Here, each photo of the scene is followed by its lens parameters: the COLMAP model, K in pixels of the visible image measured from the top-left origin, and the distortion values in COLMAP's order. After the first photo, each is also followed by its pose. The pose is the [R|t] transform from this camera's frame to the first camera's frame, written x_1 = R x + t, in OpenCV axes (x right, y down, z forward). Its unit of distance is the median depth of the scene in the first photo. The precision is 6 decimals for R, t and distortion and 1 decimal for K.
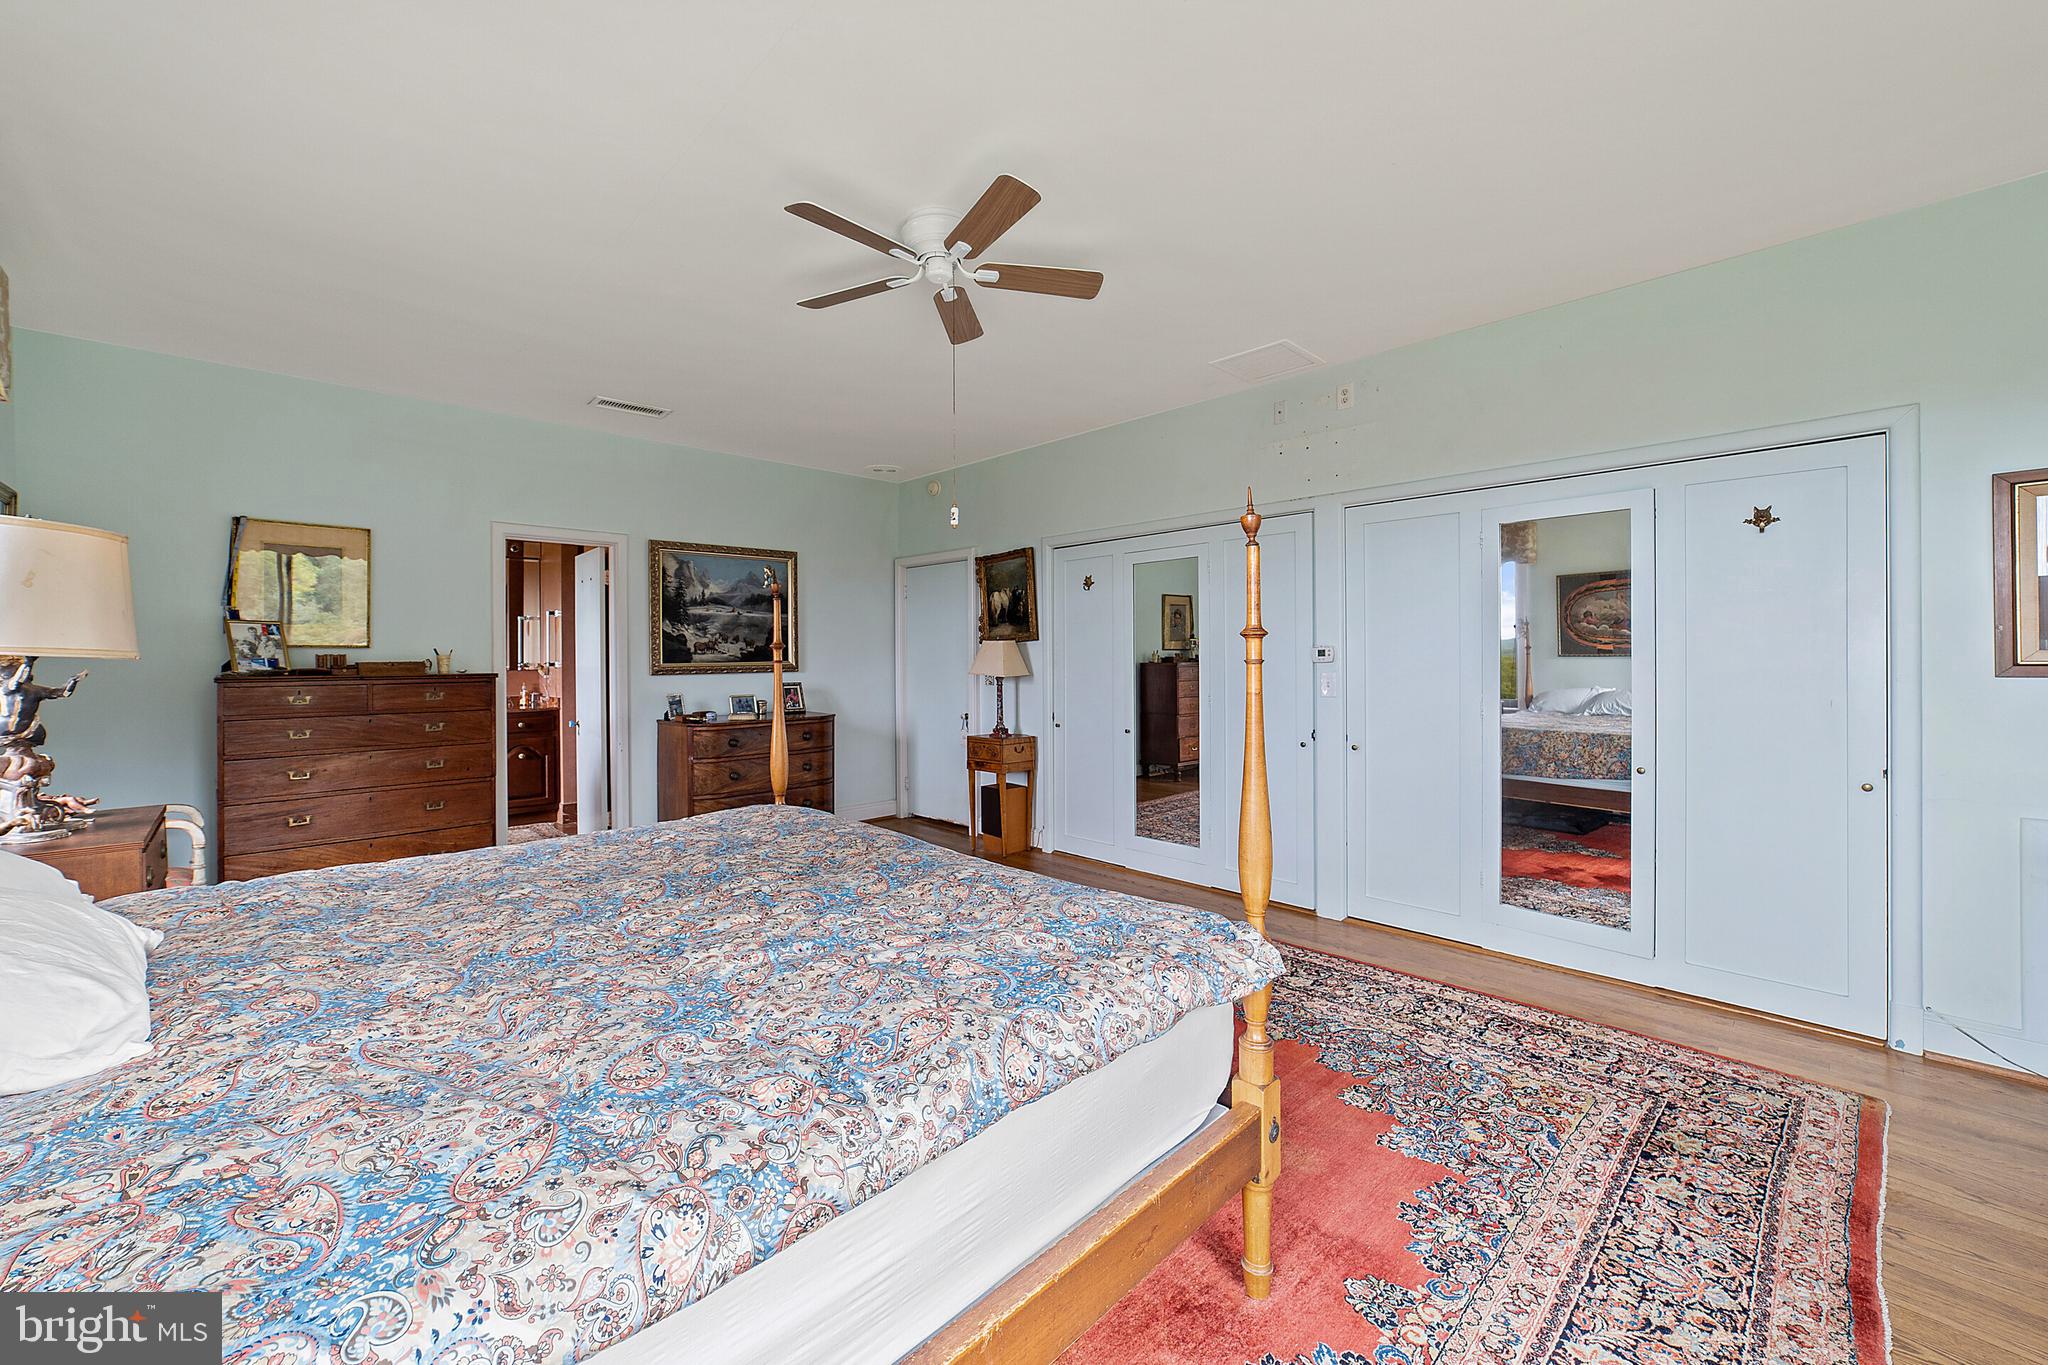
lens RADIAL K [[795.4, 0, 1041.4], [0, 795.4, 662.2], [0, 0, 1]] dist [-0.025506, 0.009754]
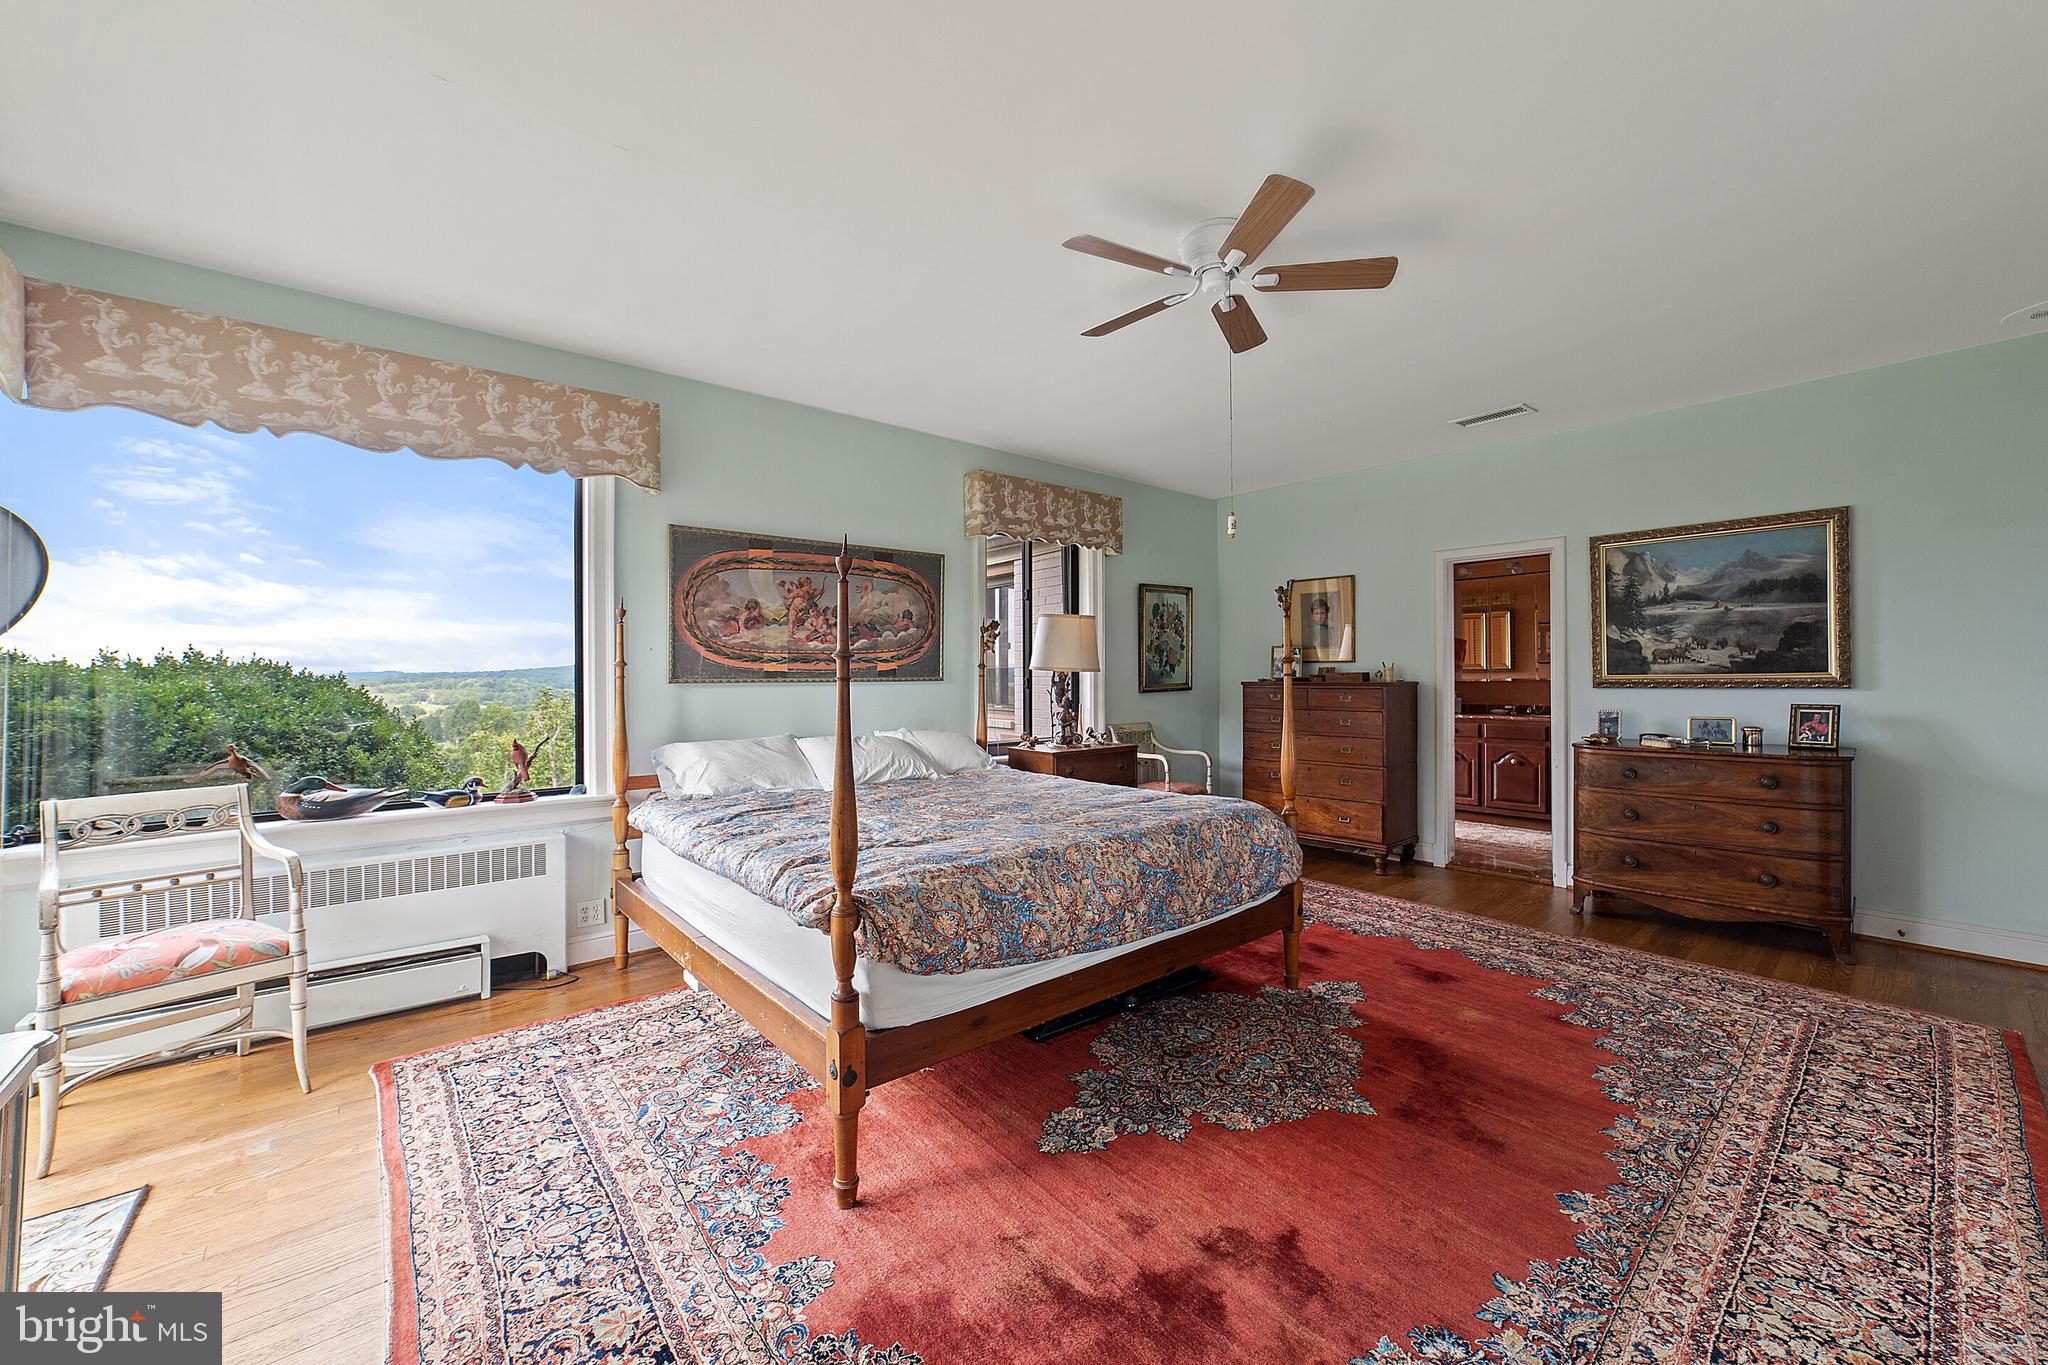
lens RADIAL K [[803.8, 0, 1024.0], [0, 803.8, 682.5], [0, 0, 1]] dist [-0.025409, 0.005333]
pose [[-0.091483, 0.014793, -0.995697, 0.453251], [0.001633, 0.999891, 0.014705, -0.004037], [0.995805, -0.000281, -0.091497, 0.431996]]
